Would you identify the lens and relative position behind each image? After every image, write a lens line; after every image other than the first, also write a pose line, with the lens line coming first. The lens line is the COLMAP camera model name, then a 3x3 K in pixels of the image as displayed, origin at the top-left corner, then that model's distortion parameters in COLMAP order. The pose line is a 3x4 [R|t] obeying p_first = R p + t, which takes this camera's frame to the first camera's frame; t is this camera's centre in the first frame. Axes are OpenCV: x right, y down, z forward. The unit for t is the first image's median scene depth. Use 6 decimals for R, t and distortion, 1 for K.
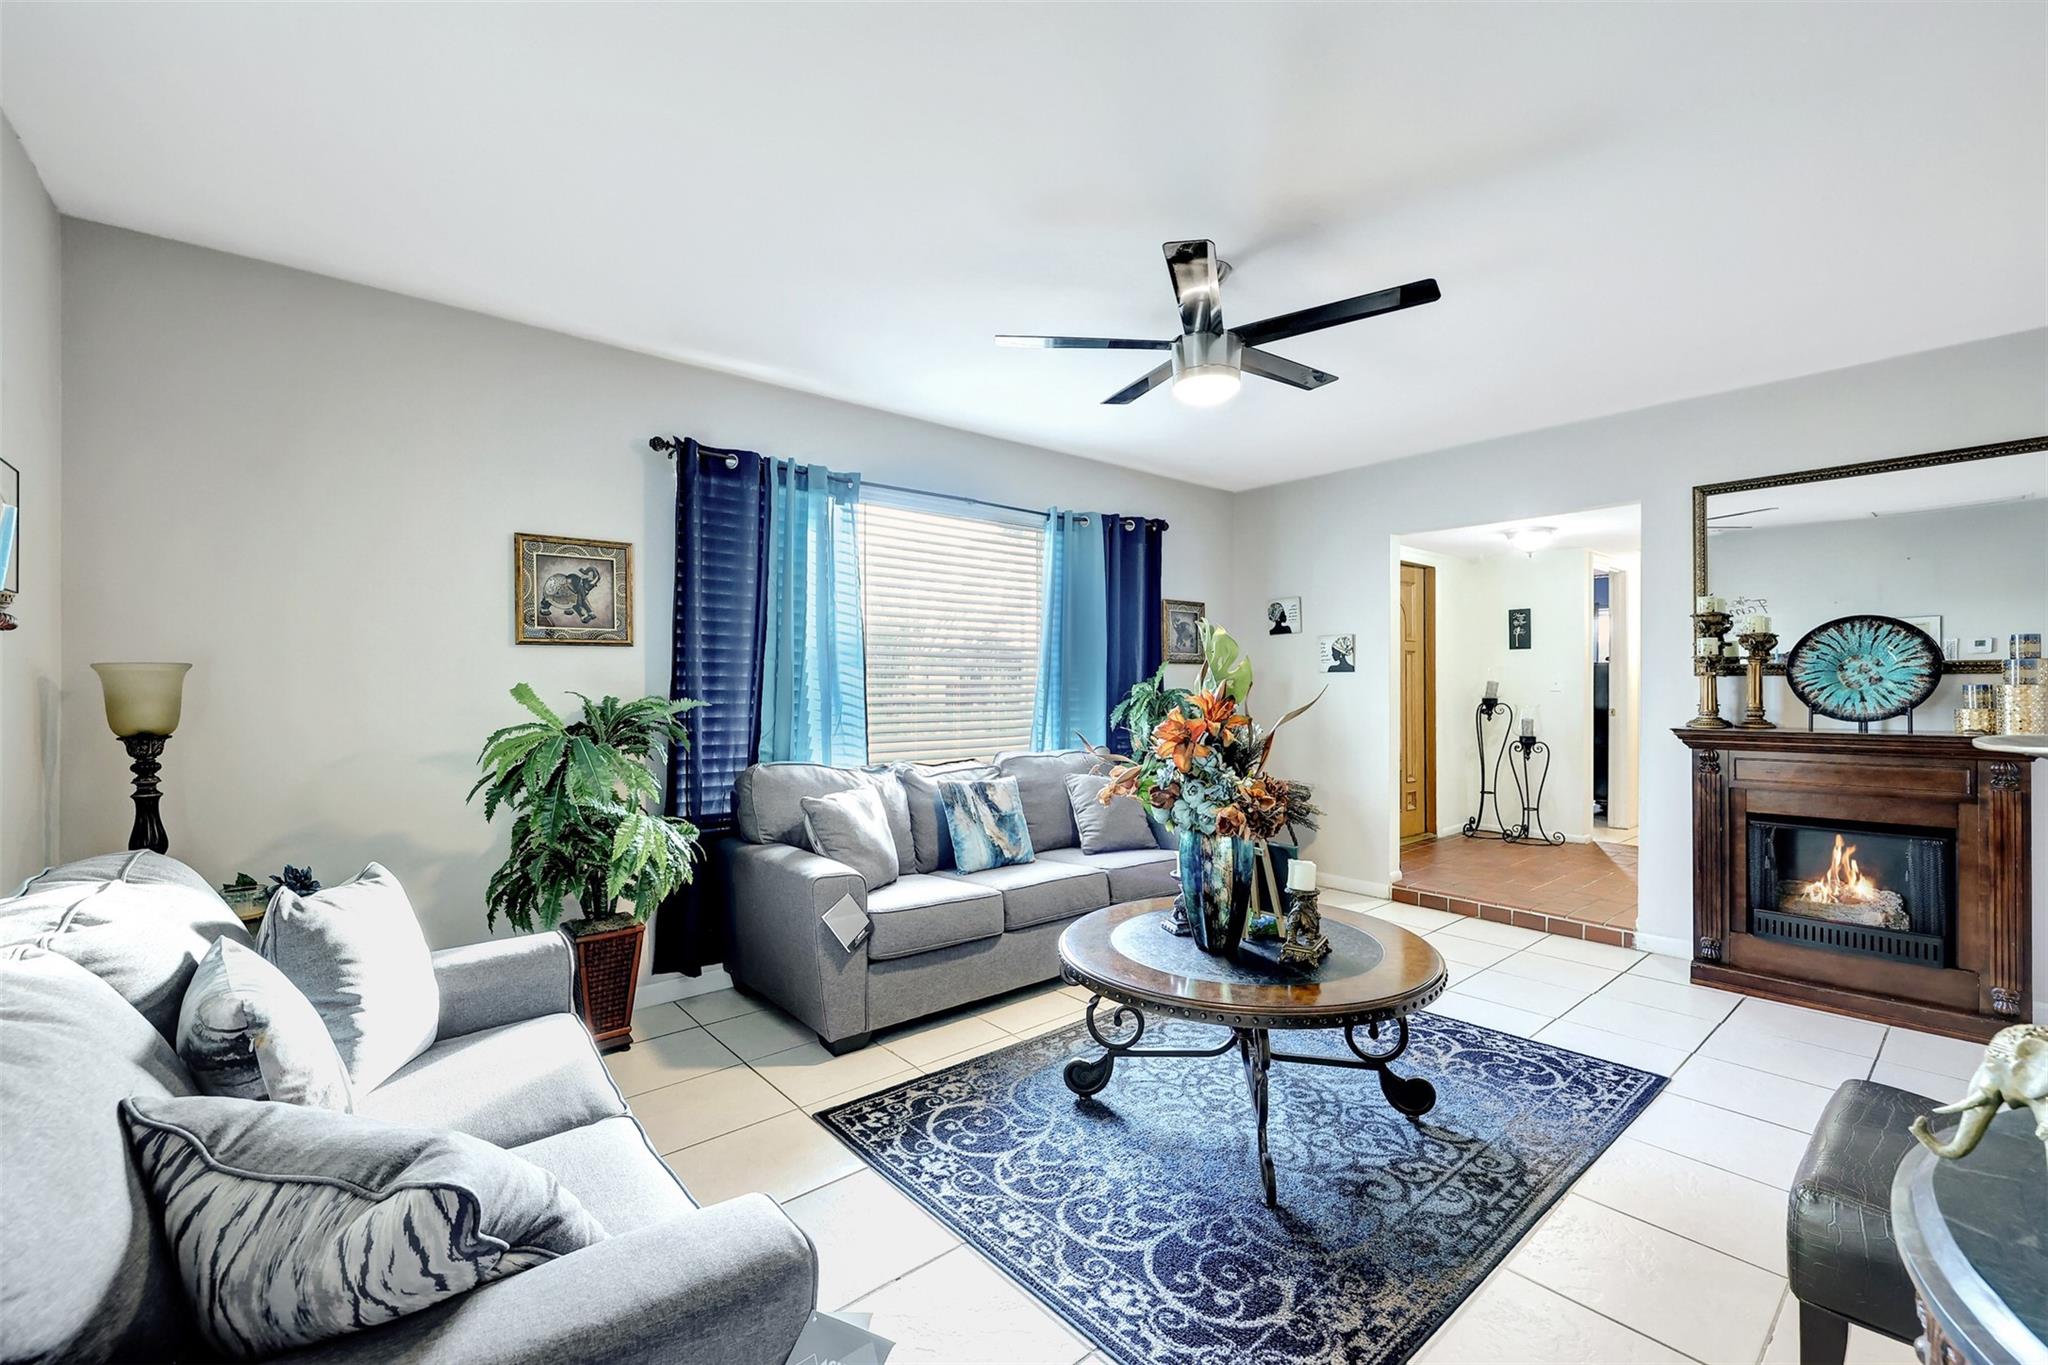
lens RADIAL K [[878.7, 0, 1018.4], [0, 878.7, 685.8], [0, 0, 1]] dist [0.000306, -0.000529]
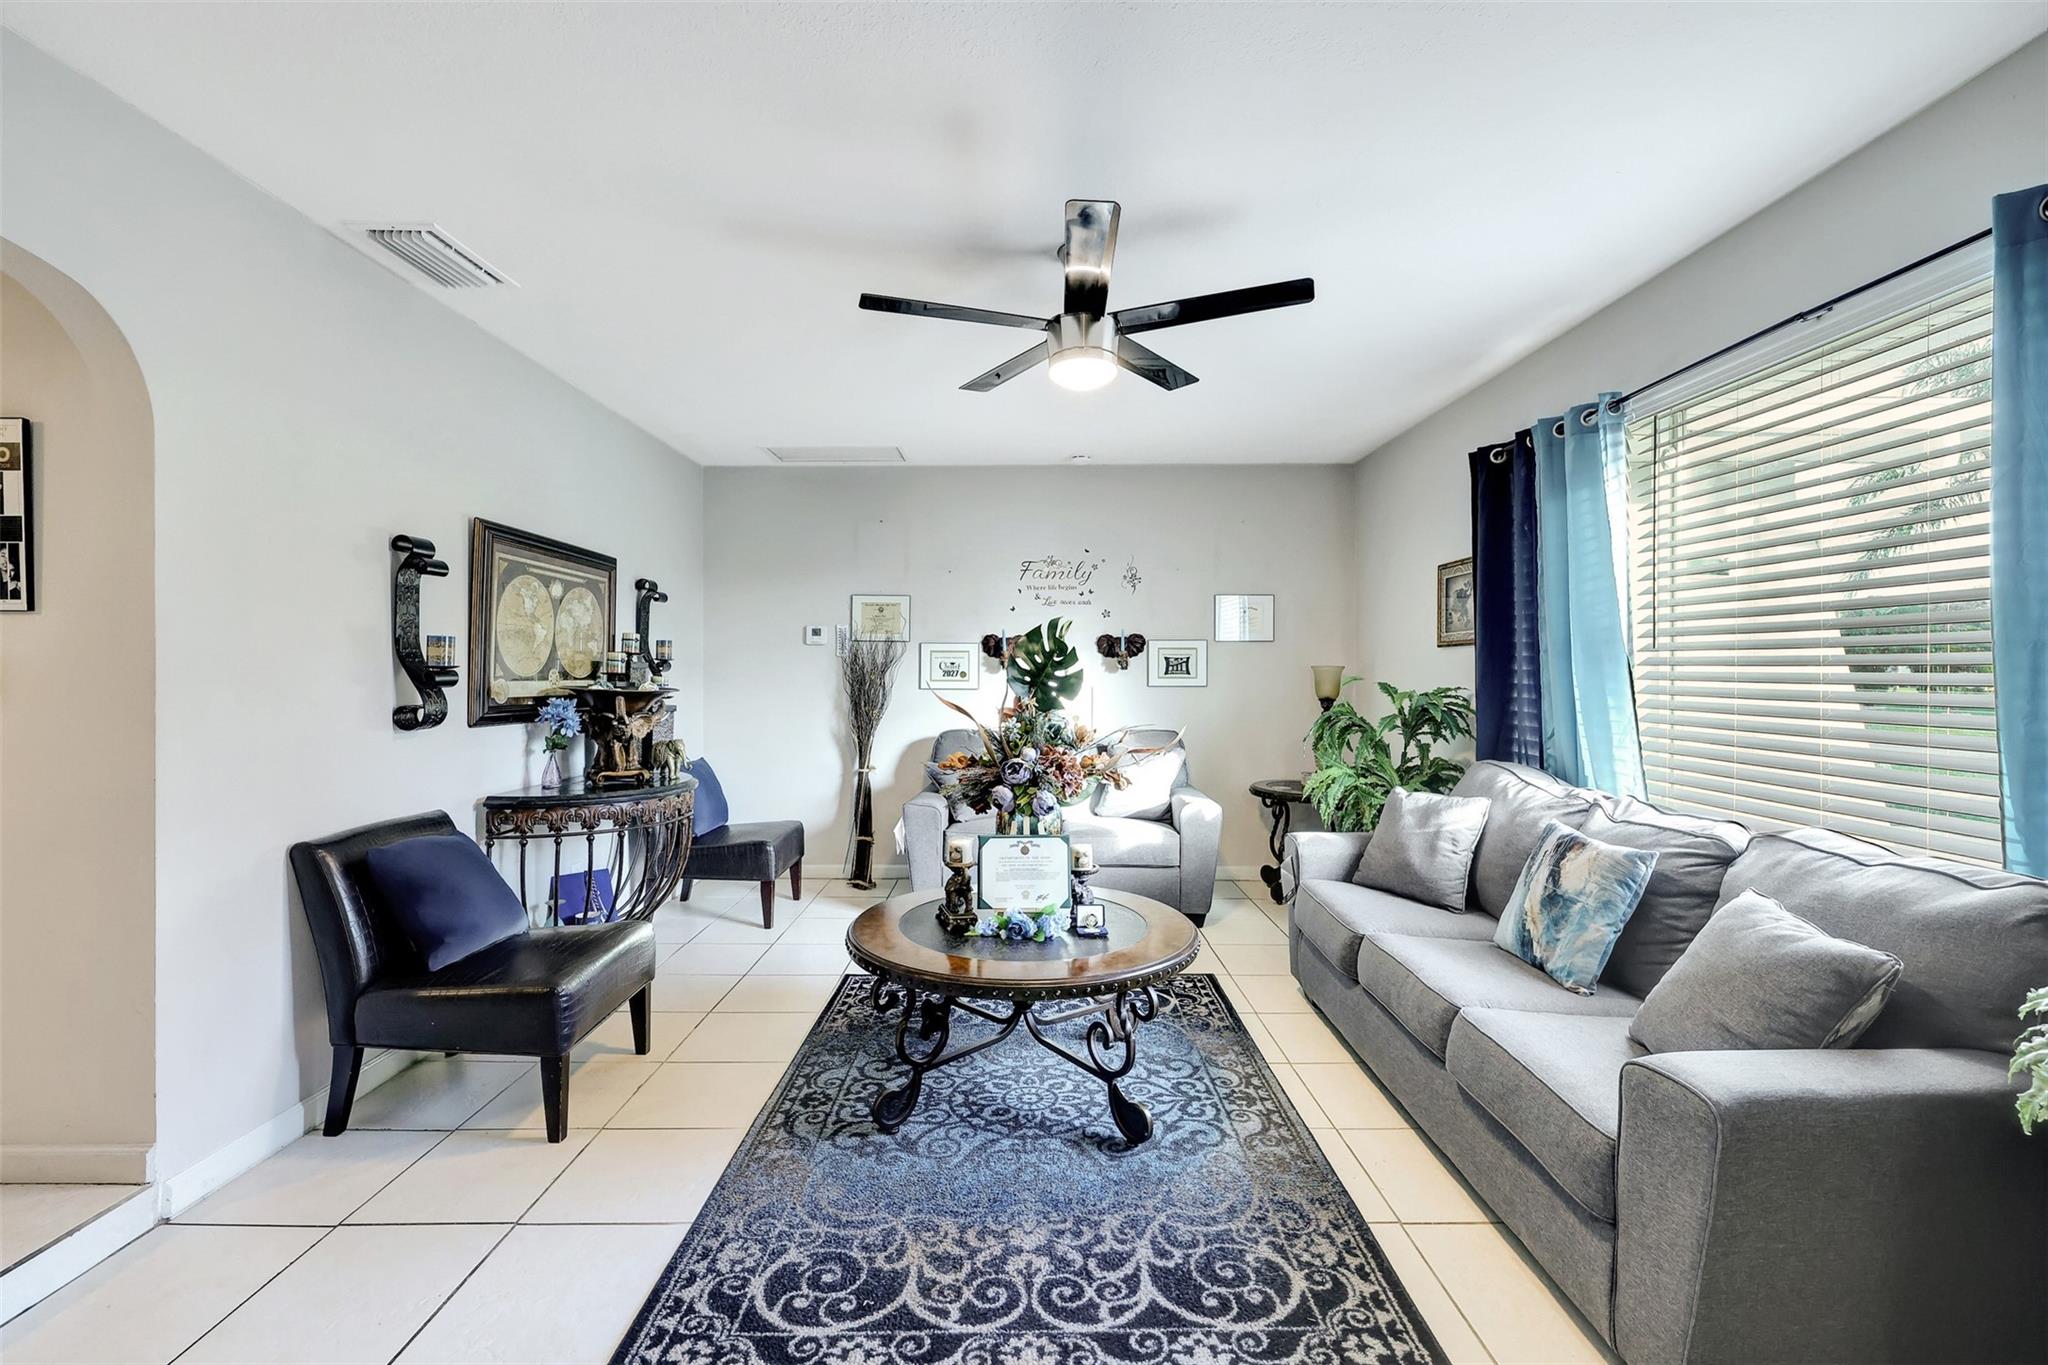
lens RADIAL K [[856.8, 0, 1026.6], [0, 856.8, 684.2], [0, 0, 1]] dist [-0.000405, -0.000480]
pose [[-0.651237, 0.011834, -0.758782, 1.042431], [-0.000113, 0.999877, 0.015692, -0.015057], [0.758875, 0.010305, -0.651155, 1.688324]]
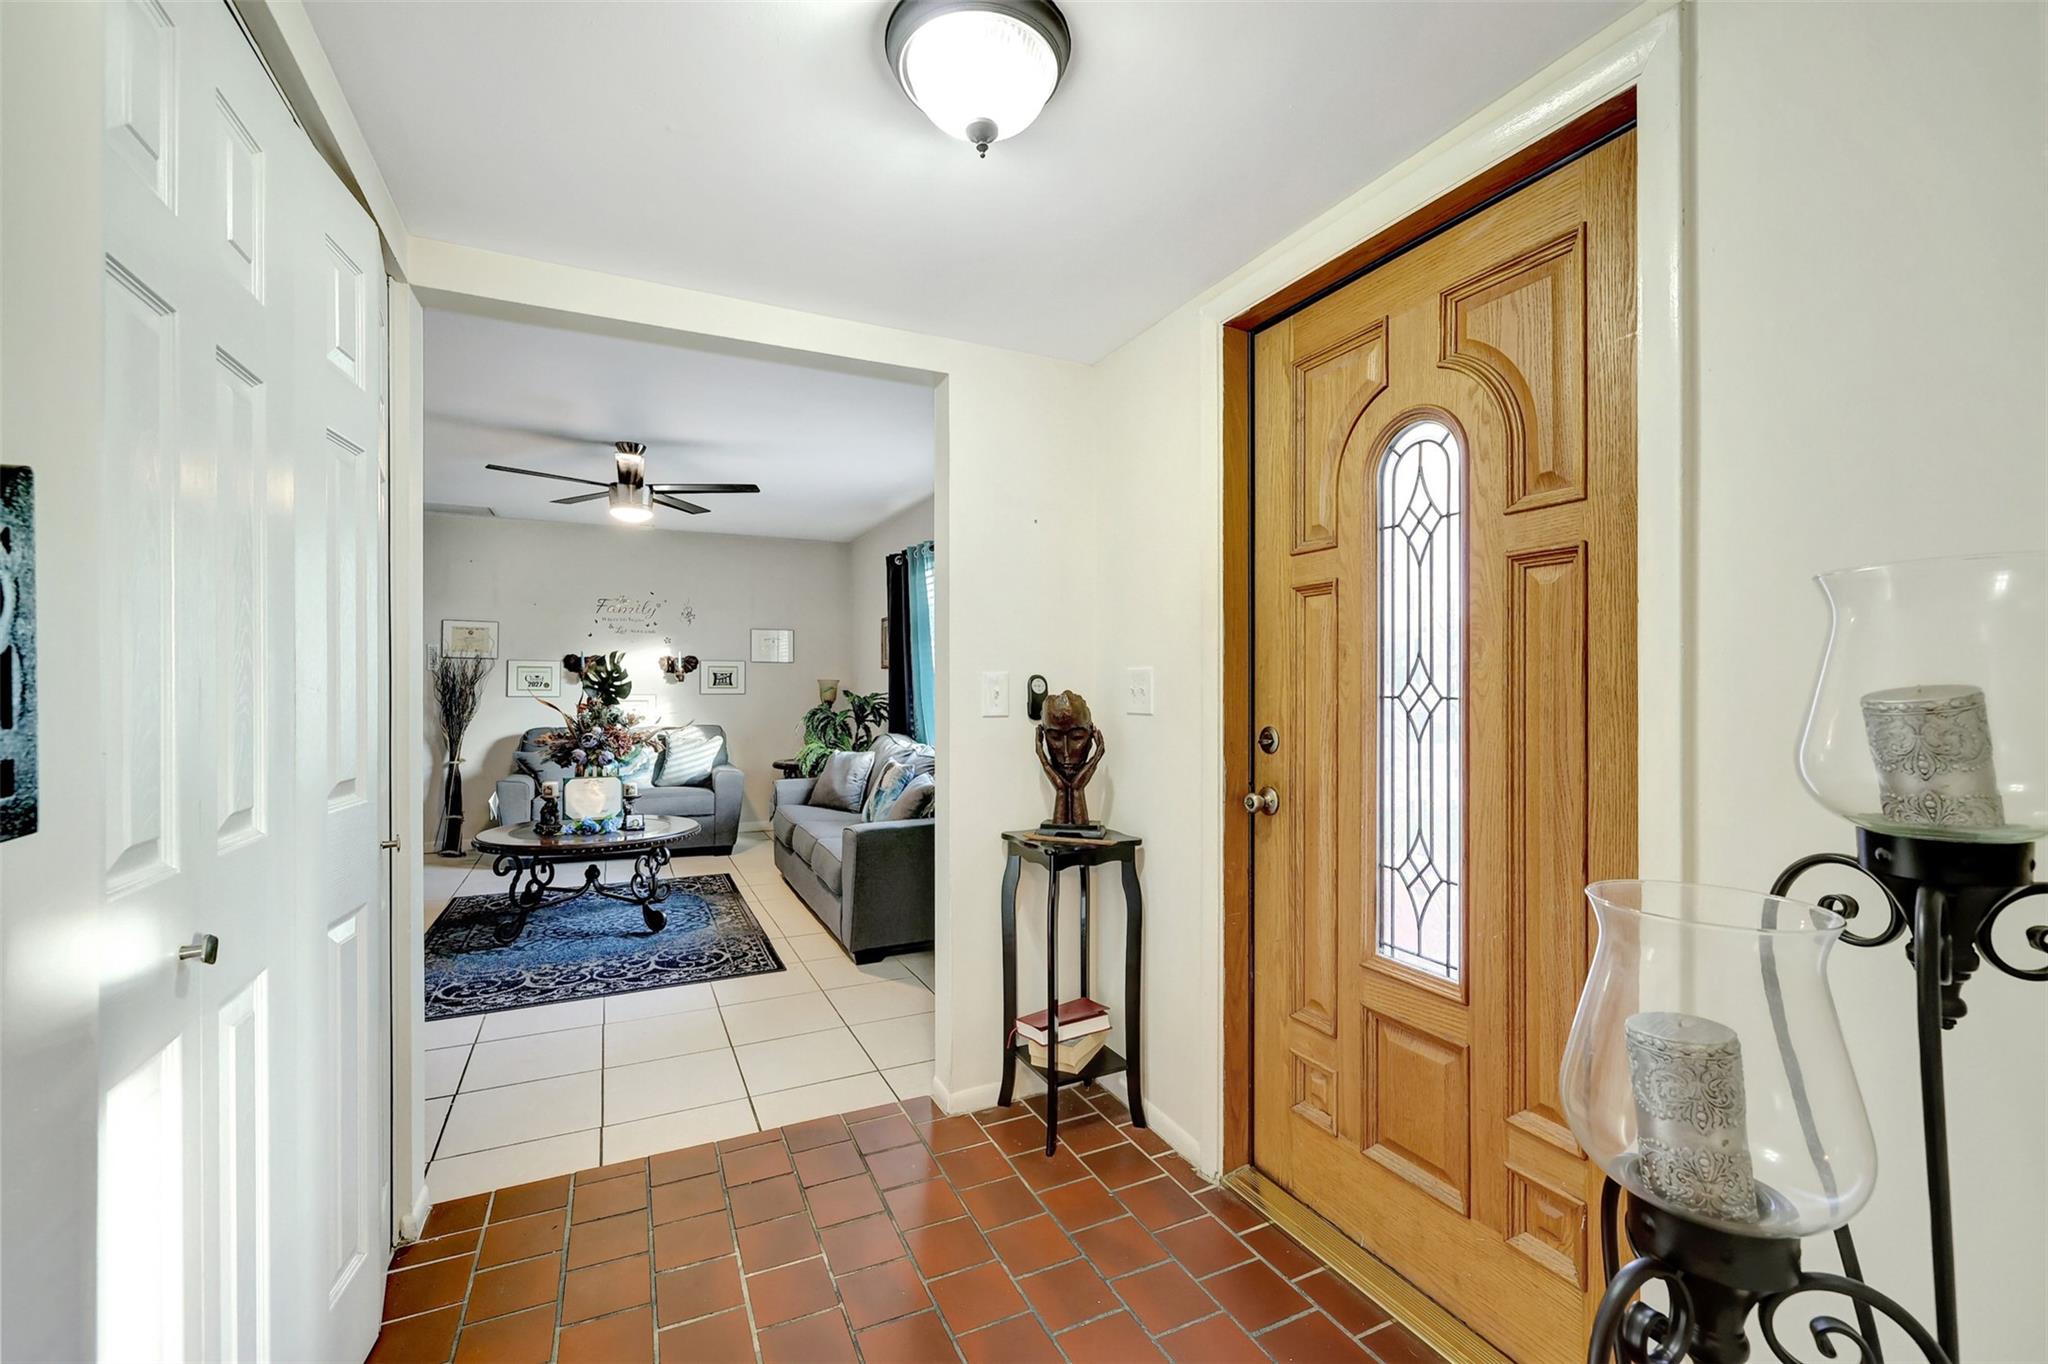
lens RADIAL K [[856.8, 0, 1026.6], [0, 856.8, 683.7], [0, 0, 1]] dist [-0.000405, -0.000480]
pose [[-0.257136, -0.001747, -0.966374, 1.747878], [-0.003250, 0.999994, -0.000943, -0.012534], [0.966370, 0.002898, -0.257140, 2.338924]]
